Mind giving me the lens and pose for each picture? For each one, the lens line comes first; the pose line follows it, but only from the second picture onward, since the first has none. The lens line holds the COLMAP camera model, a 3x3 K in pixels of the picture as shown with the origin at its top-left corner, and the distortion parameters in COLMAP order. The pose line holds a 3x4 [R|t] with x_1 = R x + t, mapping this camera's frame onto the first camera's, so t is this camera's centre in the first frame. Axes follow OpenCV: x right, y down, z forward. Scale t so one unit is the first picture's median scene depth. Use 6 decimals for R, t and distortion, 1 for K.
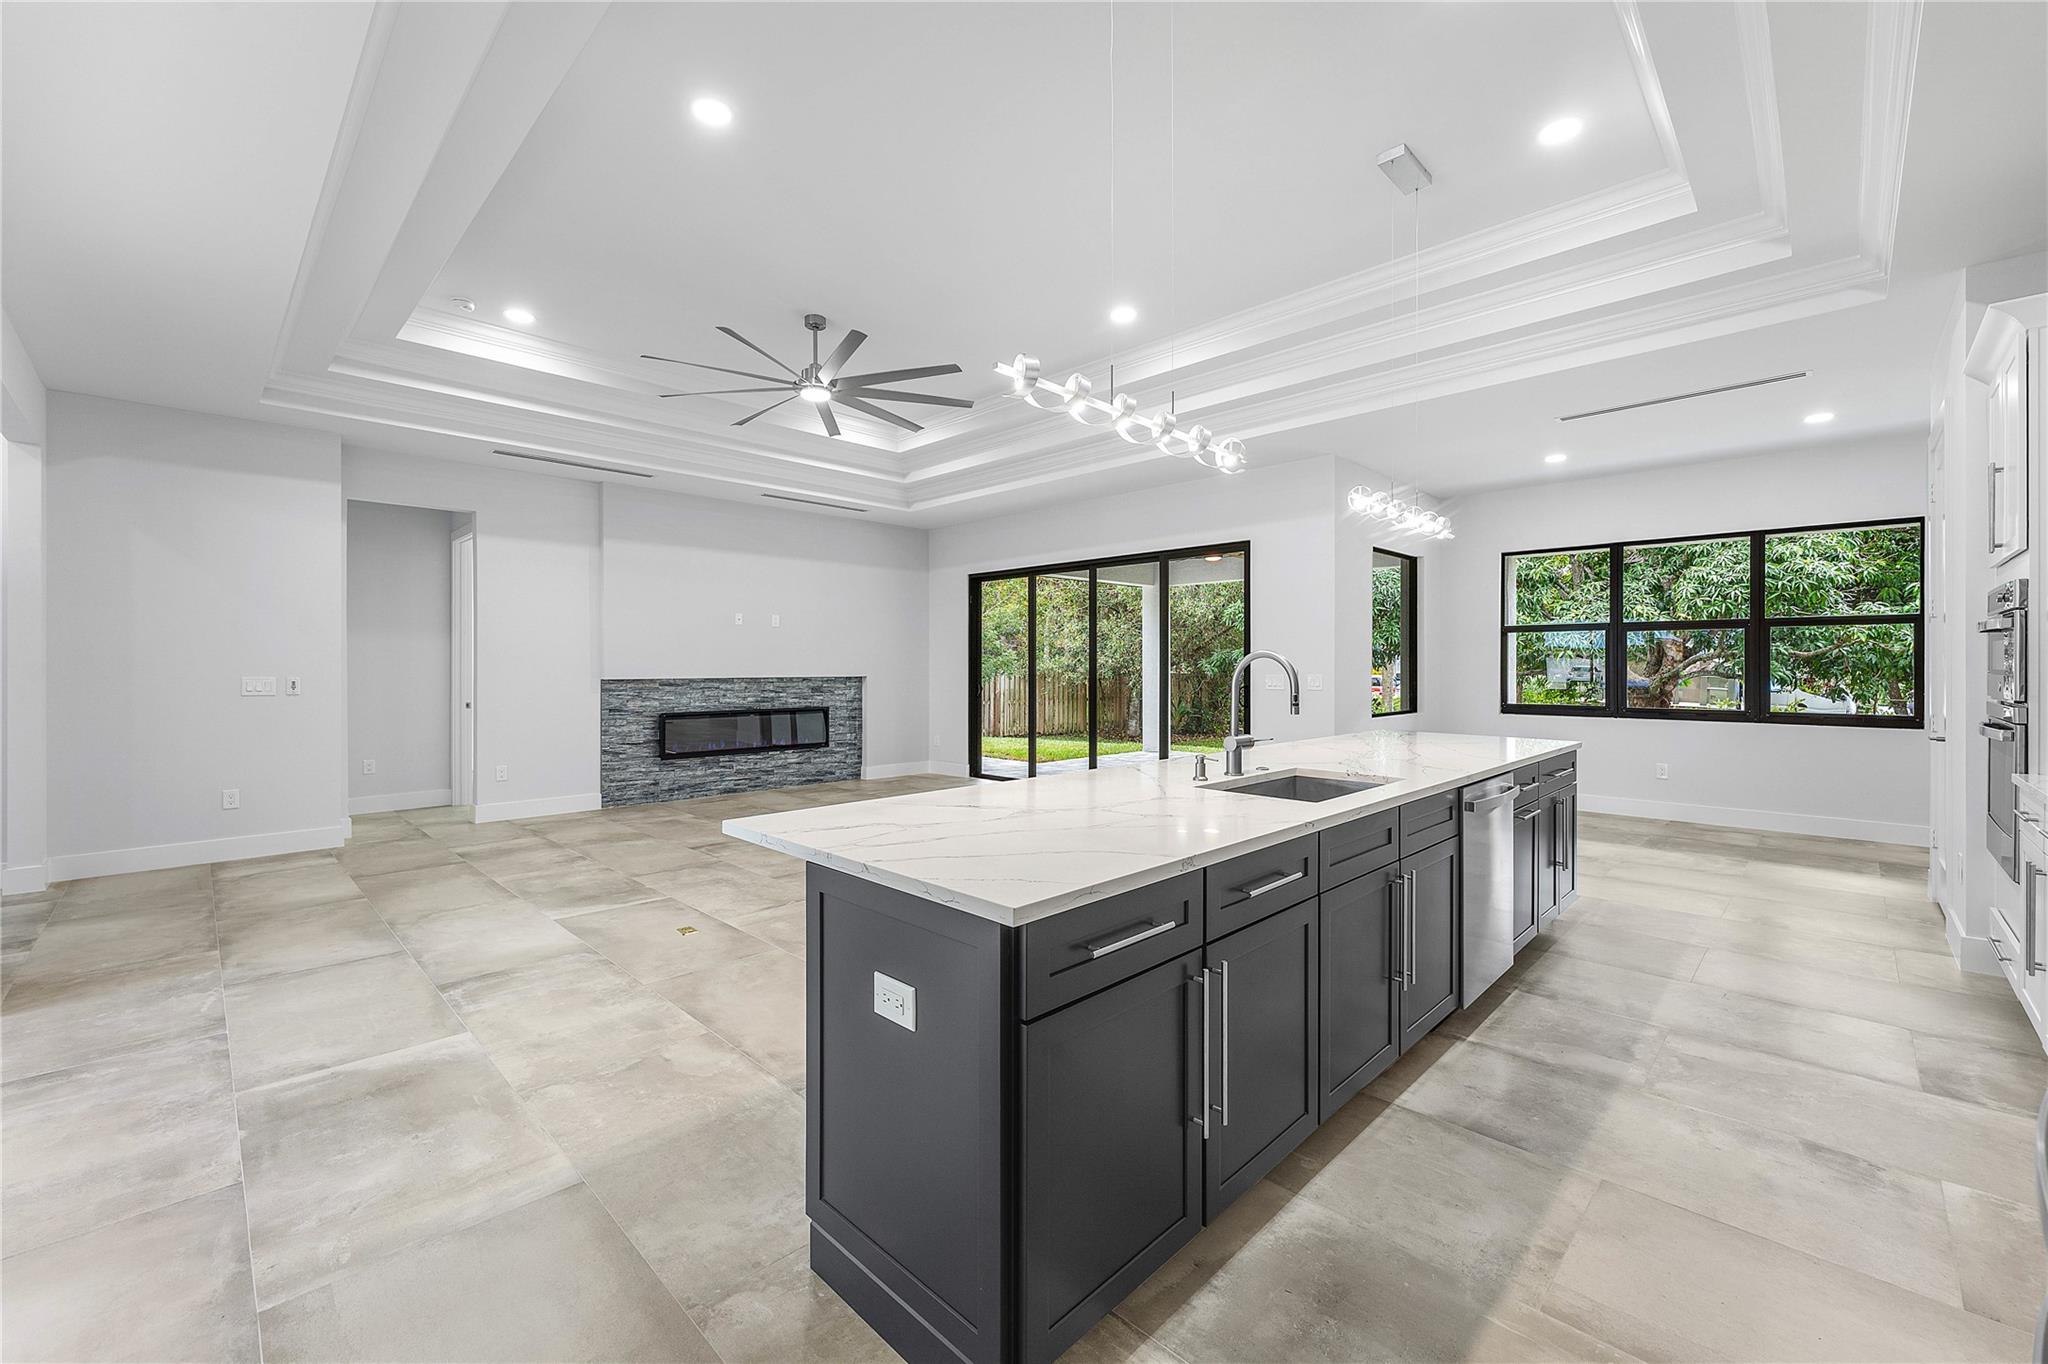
lens RADIAL K [[823.6, 0, 1024.0], [0, 823.6, 682.0], [0, 0, 1]] dist [0.000635, 0.000146]
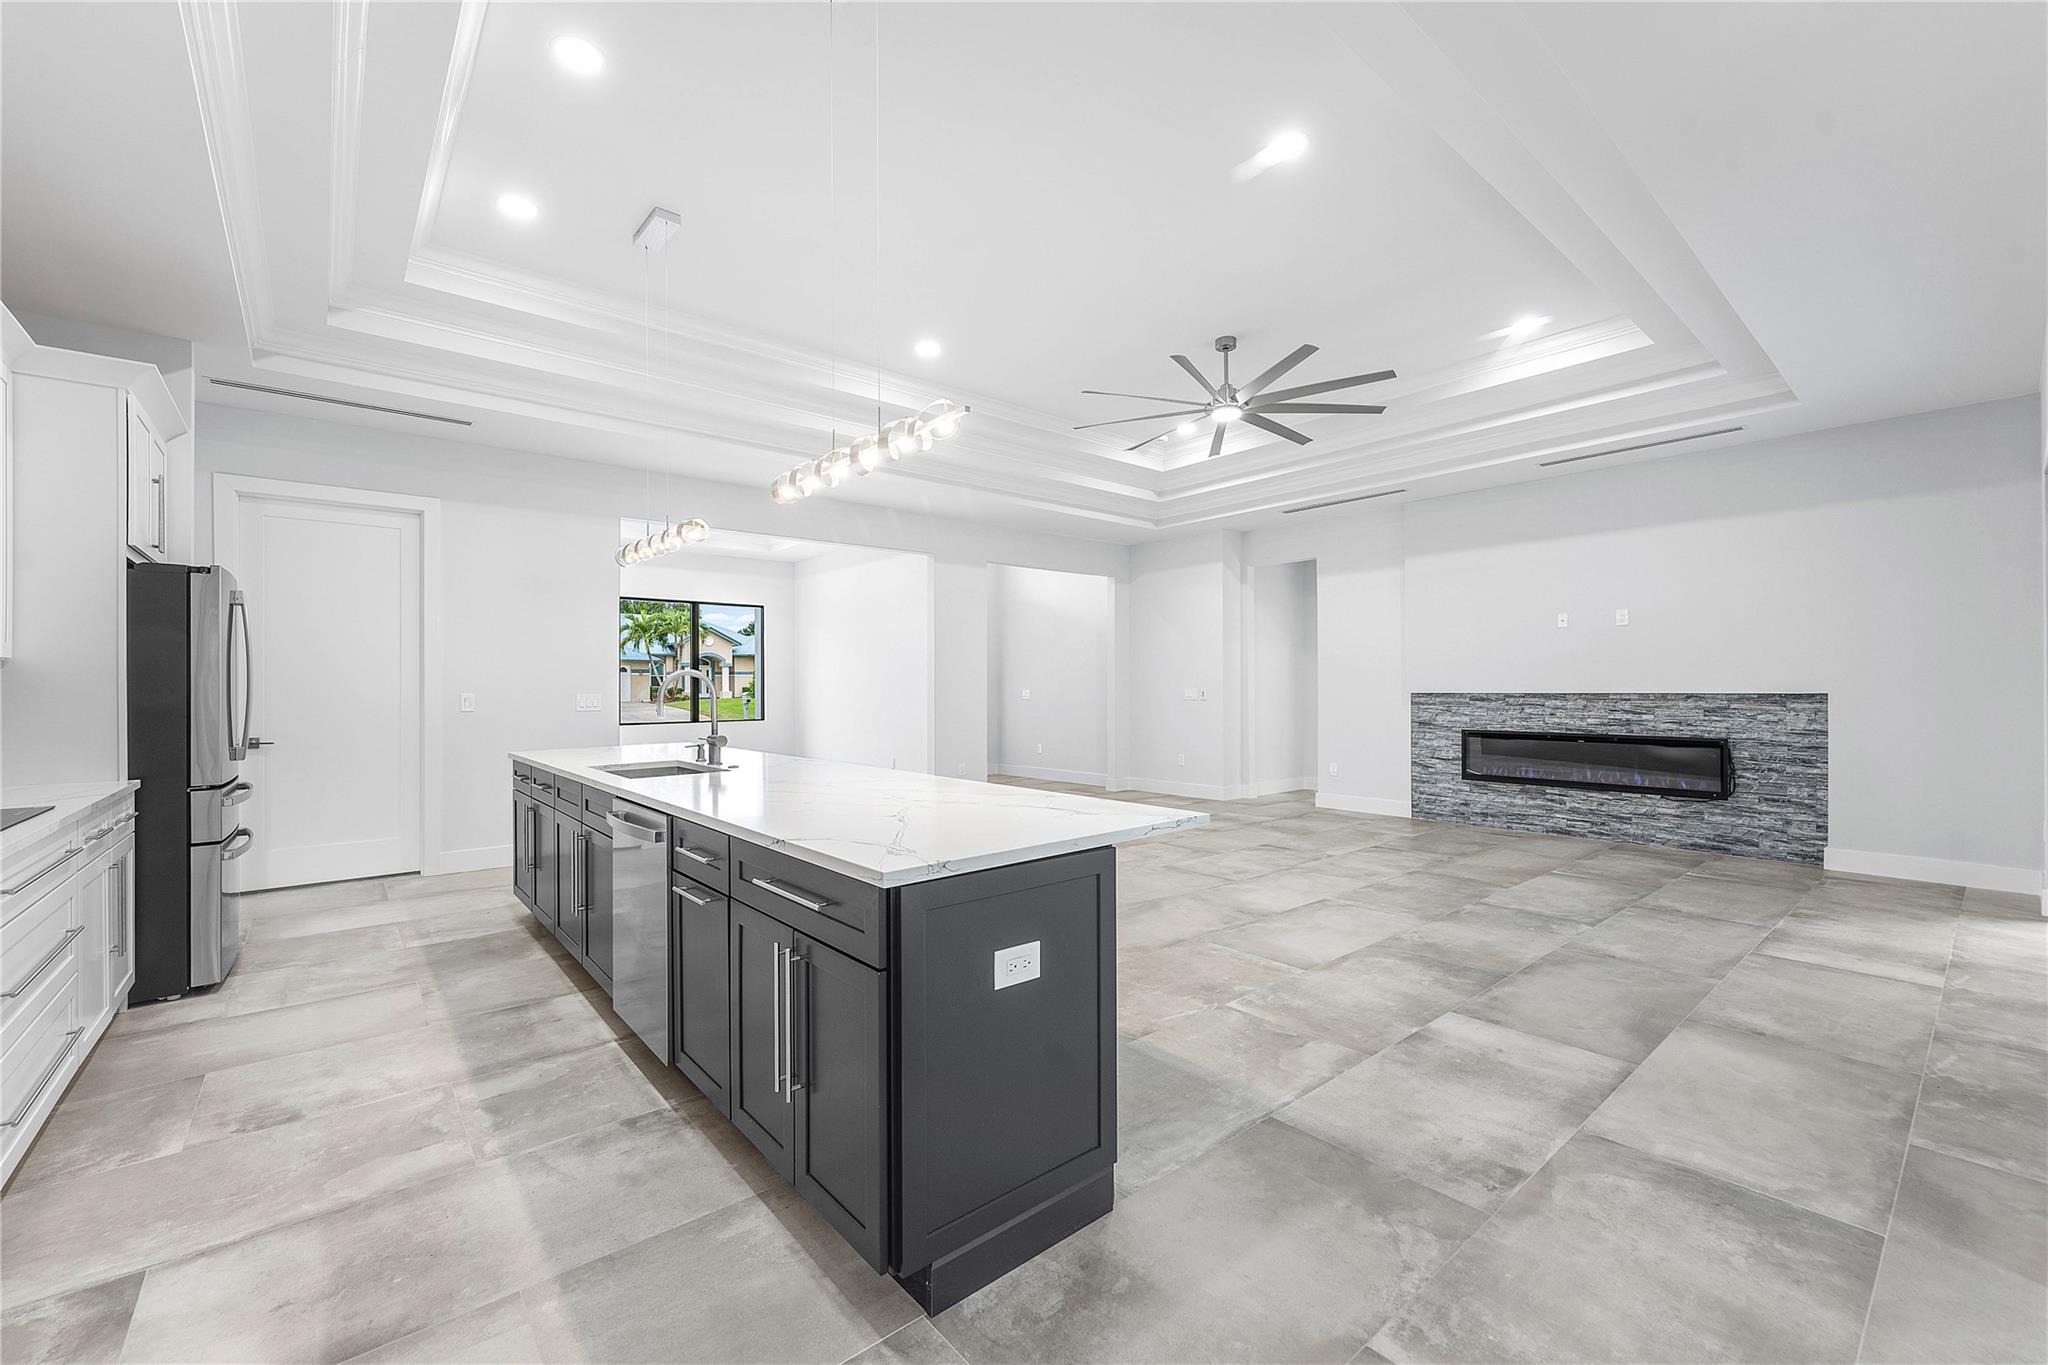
lens RADIAL K [[830.9, 0, 1018.1], [0, 830.9, 701.0], [0, 0, 1]] dist [0.002375, -0.000261]
pose [[-0.093140, 0.018757, -0.995476, 1.215657], [-0.012529, 0.999721, 0.020010, -0.016354], [0.995574, 0.014336, -0.092879, 1.274440]]
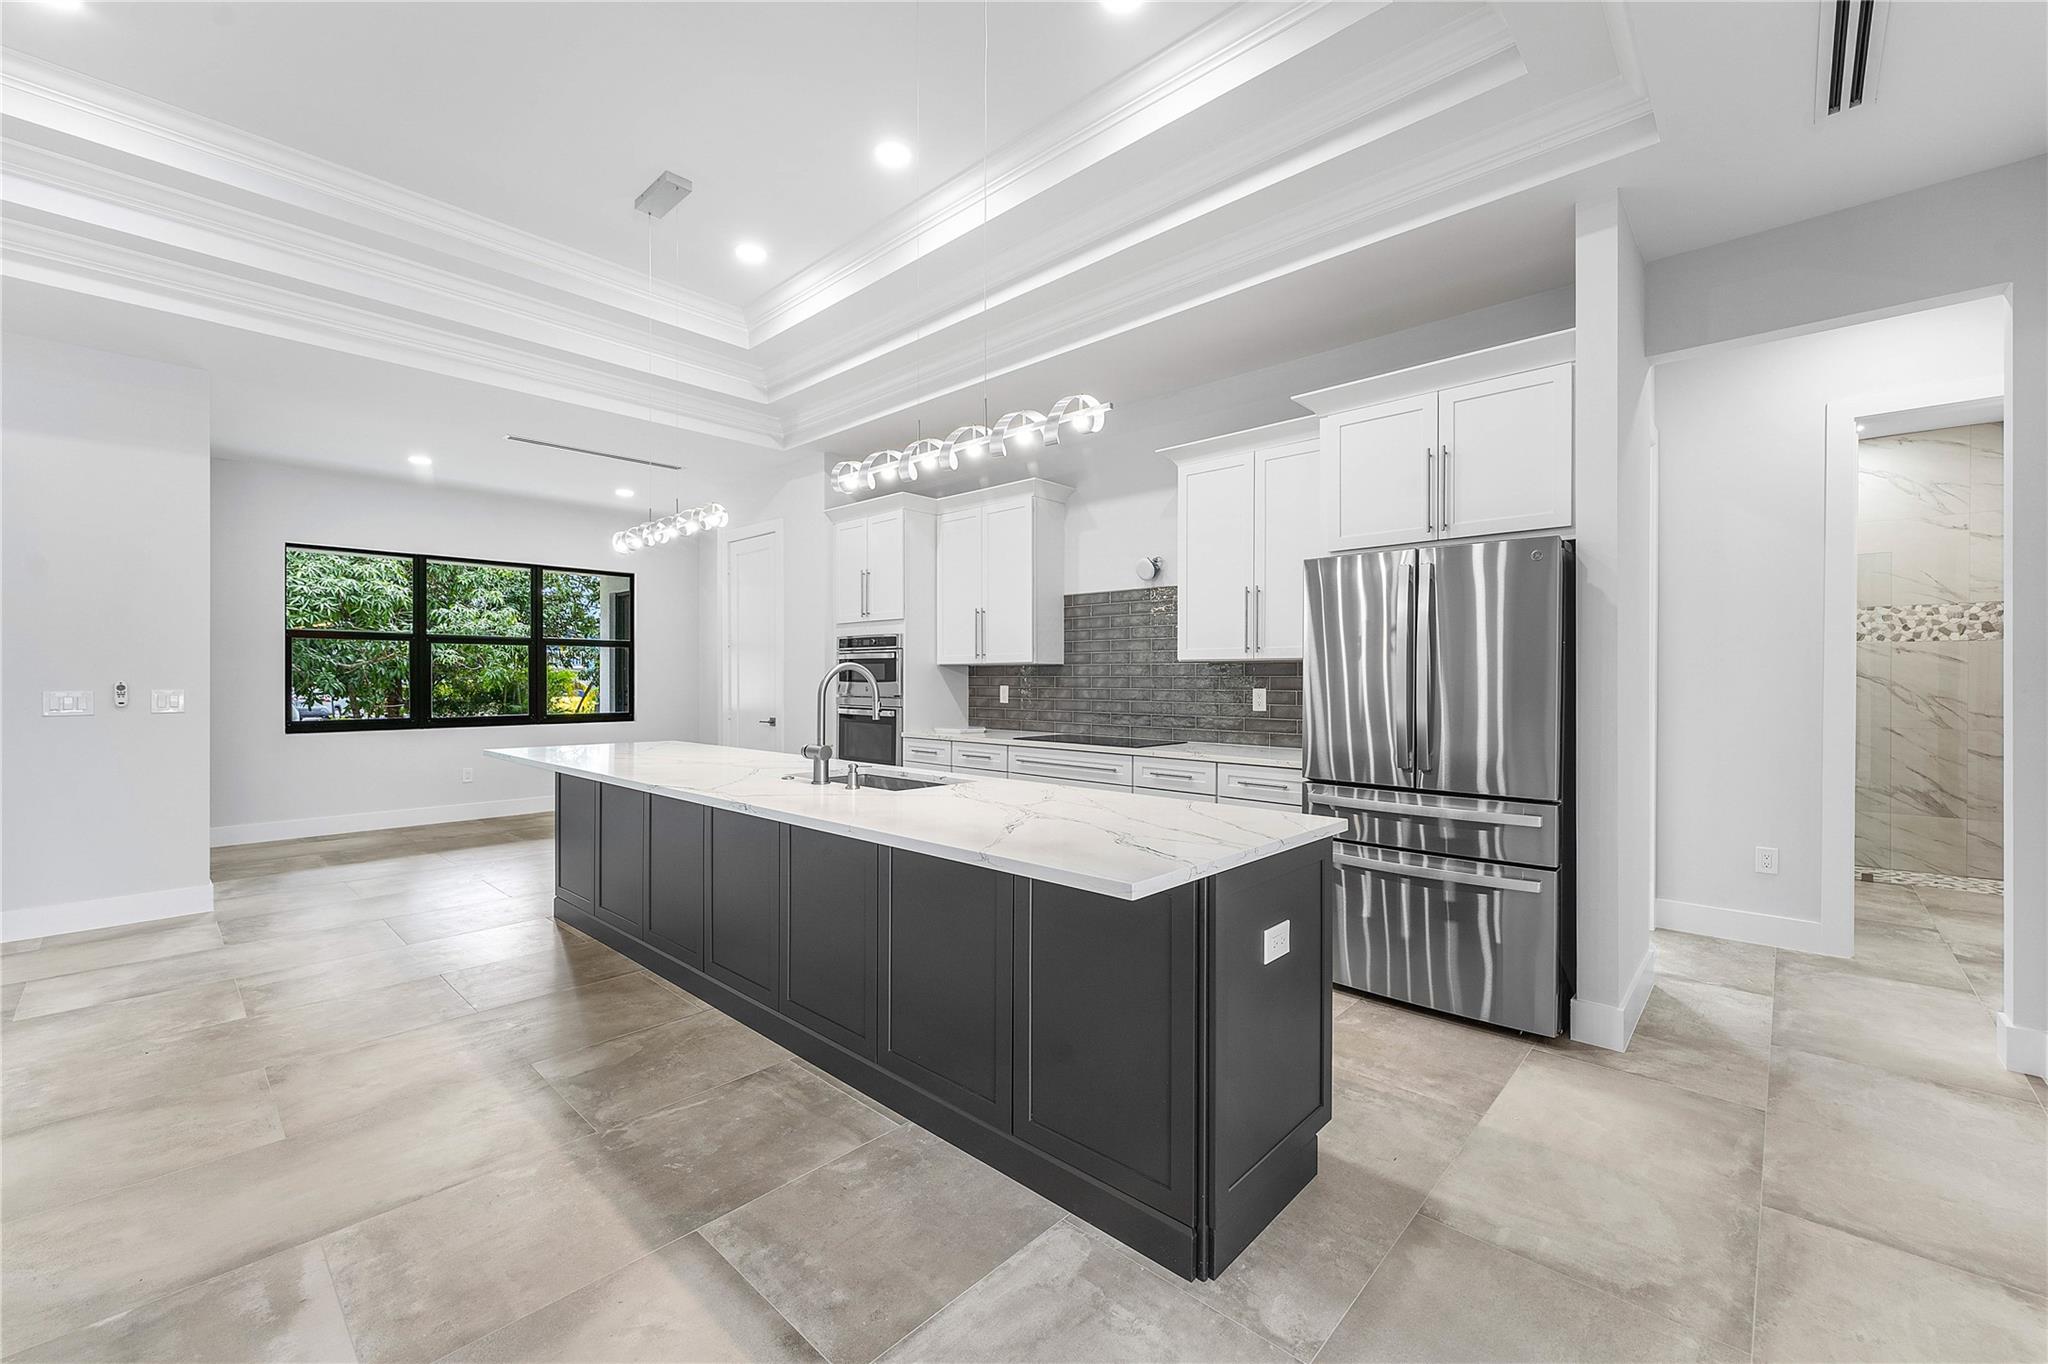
lens RADIAL K [[823.6, 0, 1024.0], [0, 823.6, 682.0], [0, 0, 1]] dist [0.000635, 0.000146]
pose [[-0.030051, -0.003049, 0.999544, -0.615426], [0.017544, 0.999840, 0.003577, -0.008933], [-0.999394, 0.017644, -0.029992, 0.617348]]
